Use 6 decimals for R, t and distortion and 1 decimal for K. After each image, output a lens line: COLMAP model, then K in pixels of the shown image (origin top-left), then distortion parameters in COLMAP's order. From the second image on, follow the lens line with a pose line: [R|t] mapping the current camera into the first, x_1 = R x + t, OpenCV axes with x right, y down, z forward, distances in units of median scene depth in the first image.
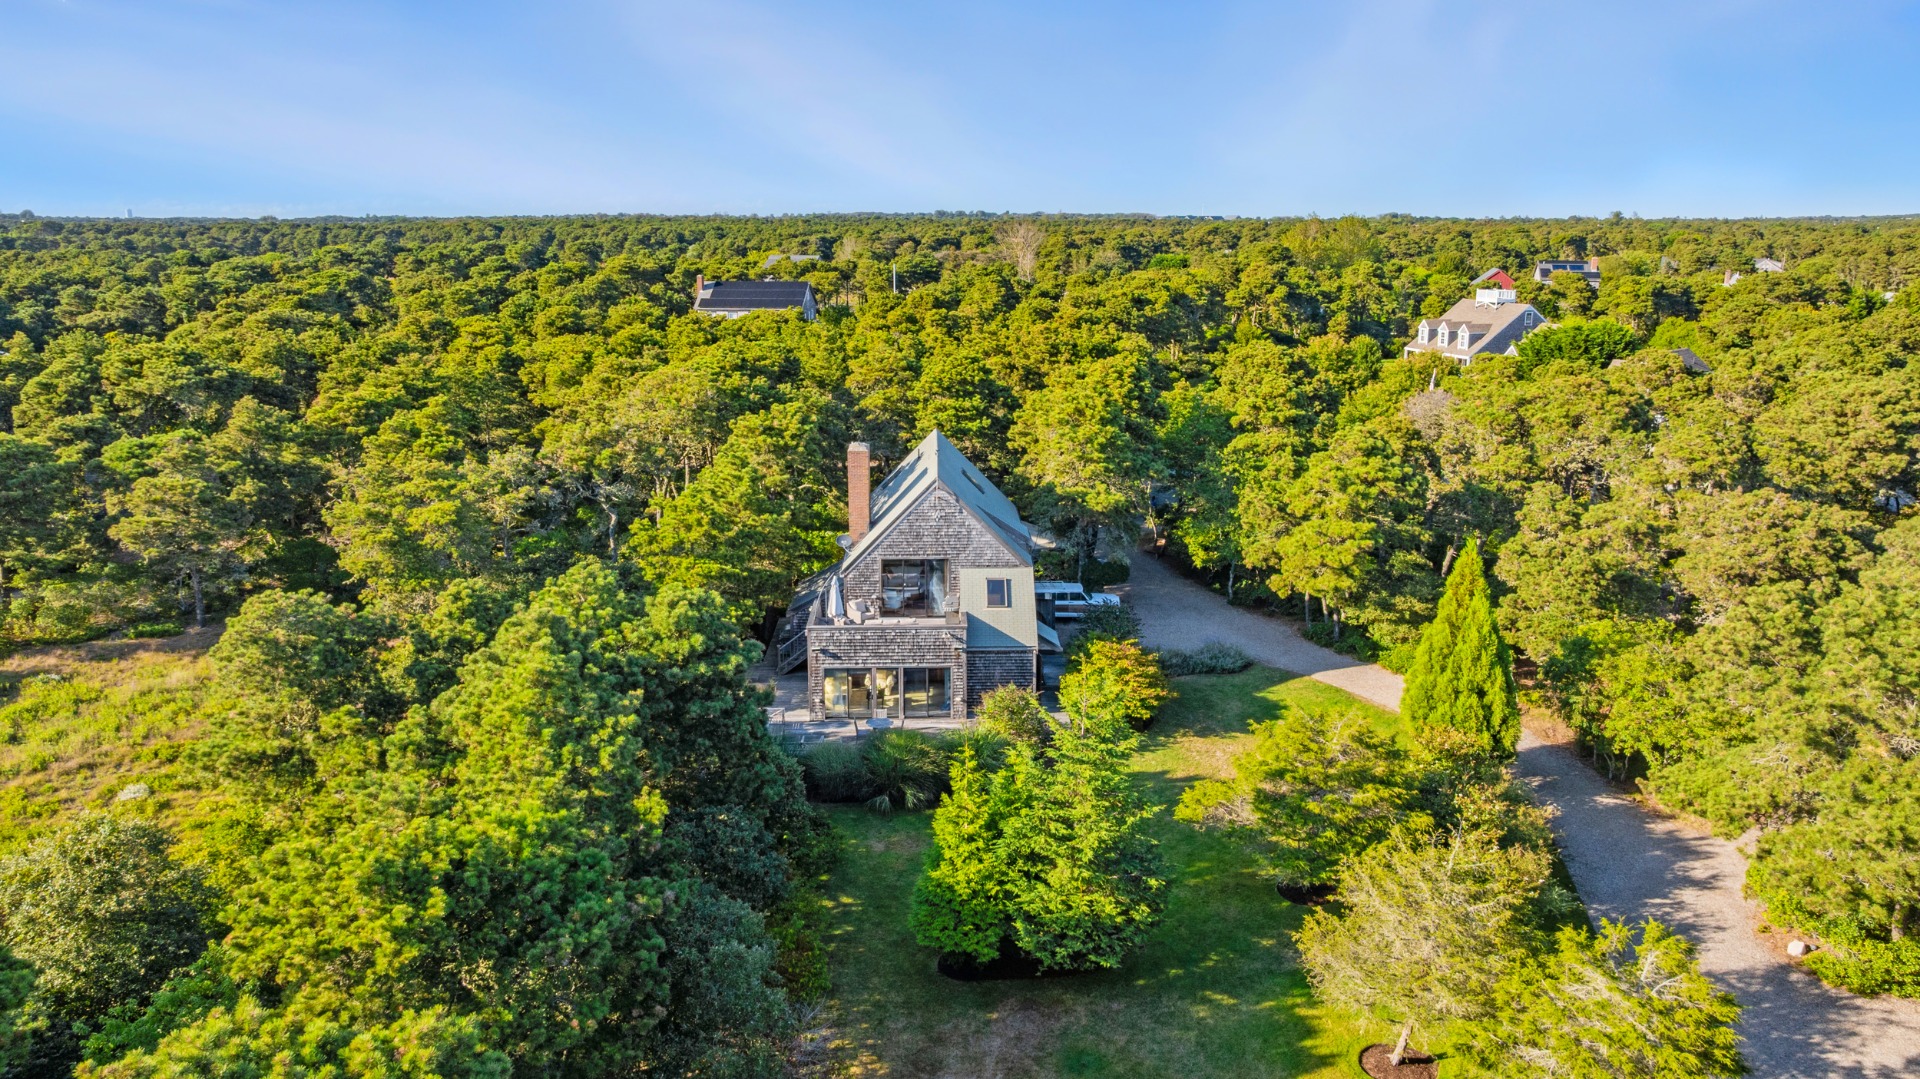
lens RADIAL K [[1336.4, 0, 960.0], [0, 1336.4, 539.5], [0, 0, 1]] dist [-0.061763, 0.047027]
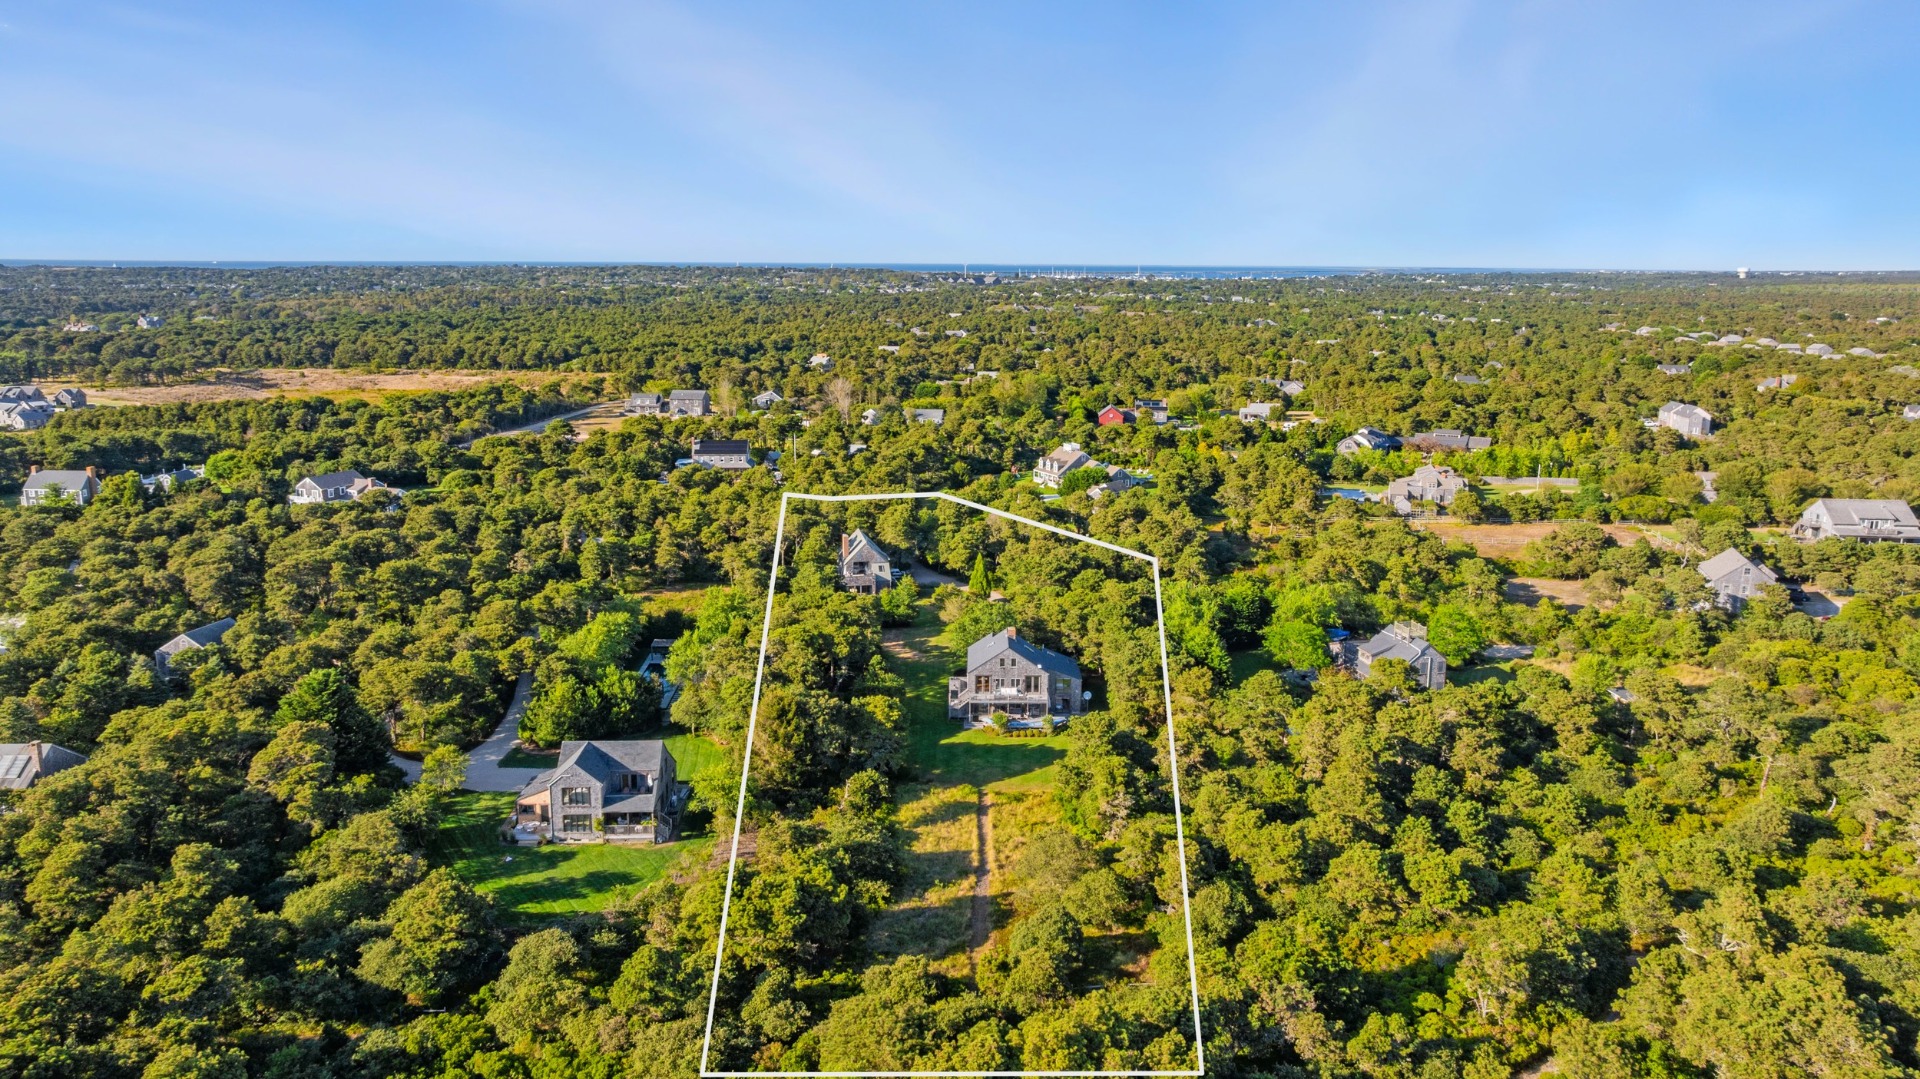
lens RADIAL K [[1336.4, 0, 960.0], [0, 1336.4, 539.5], [0, 0, 1]] dist [-0.061763, 0.047027]
pose [[0.985629, -0.027903, 0.166601, -0.349876], [0.032894, 0.999087, -0.027273, 0.057461], [-0.165688, 0.032361, 0.985647, -2.640375]]
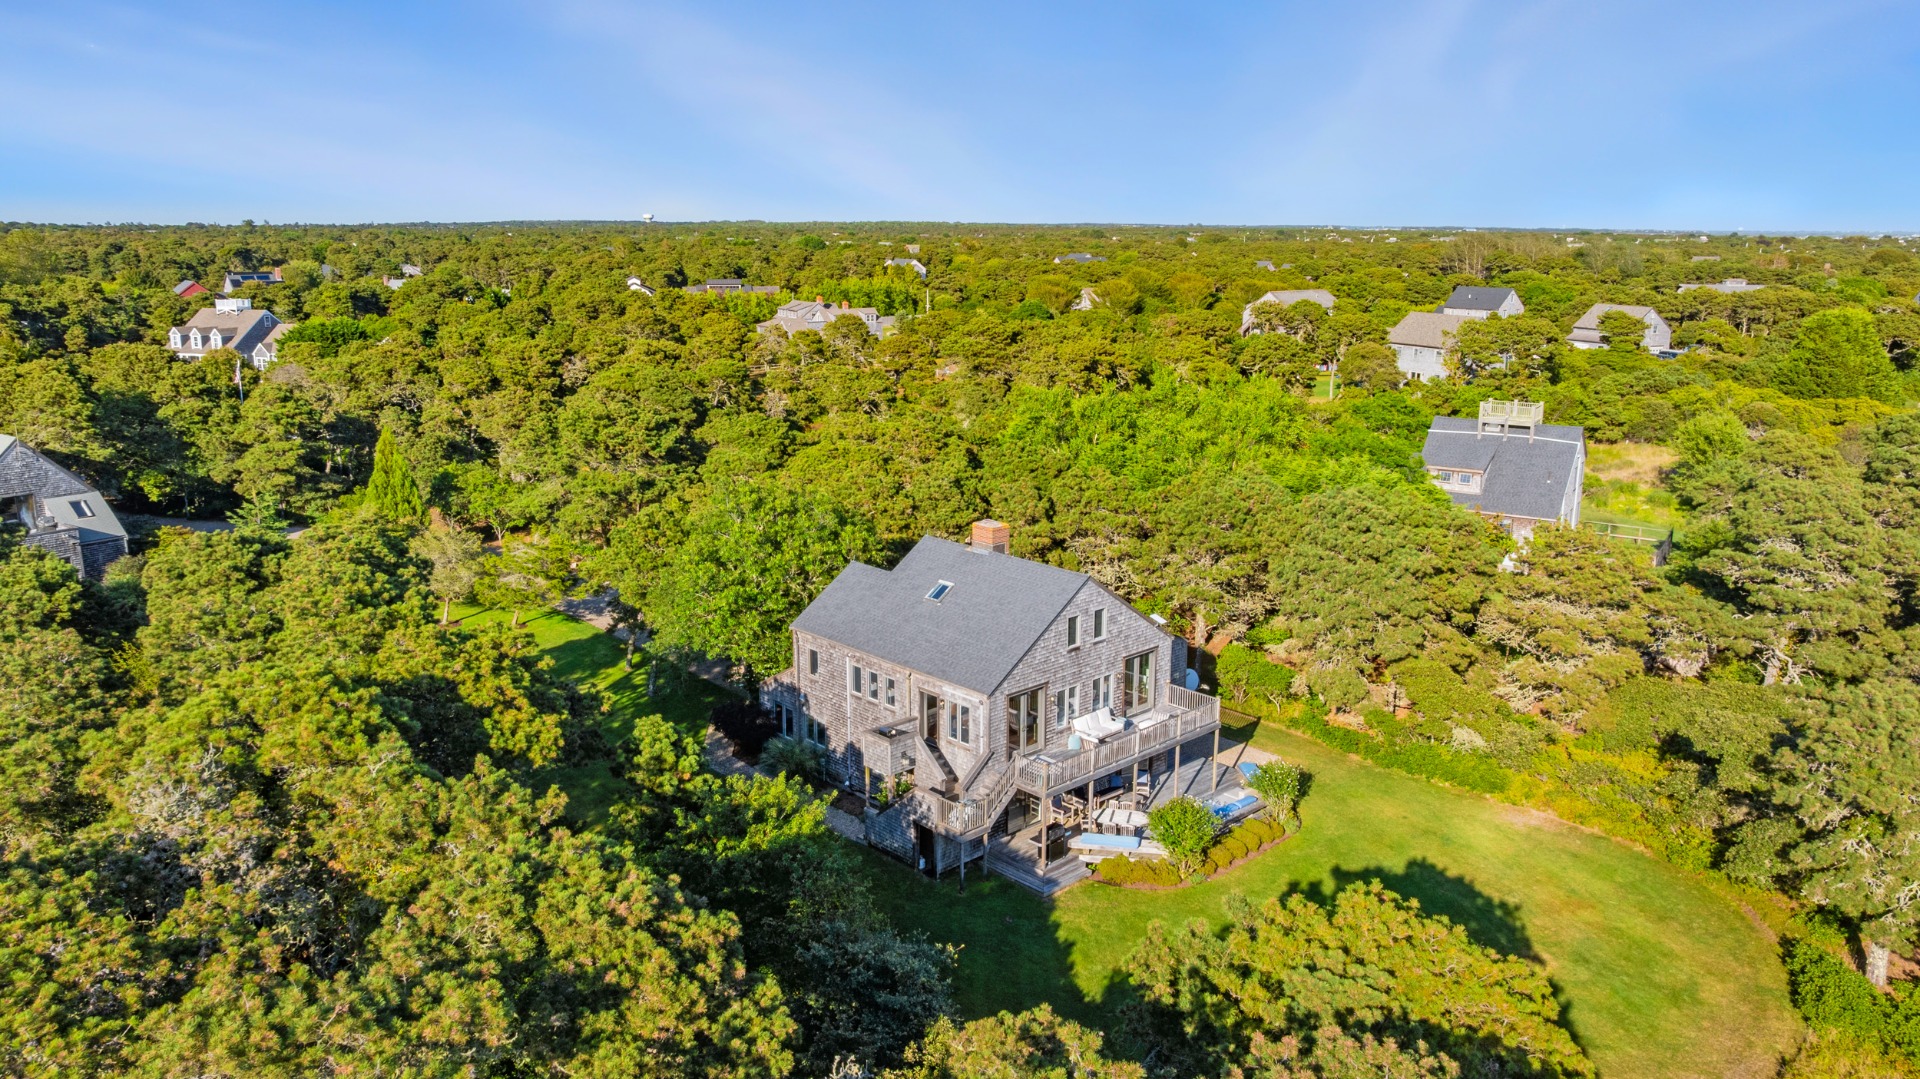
lens RADIAL K [[1336.4, 0, 960.0], [0, 1336.4, 539.5], [0, 0, 1]] dist [-0.061763, 0.047027]
pose [[0.584899, -0.174371, 0.792141, -0.451245], [0.177412, 0.980474, 0.084831, 0.097980], [-0.791466, 0.090918, 0.604414, -0.536144]]
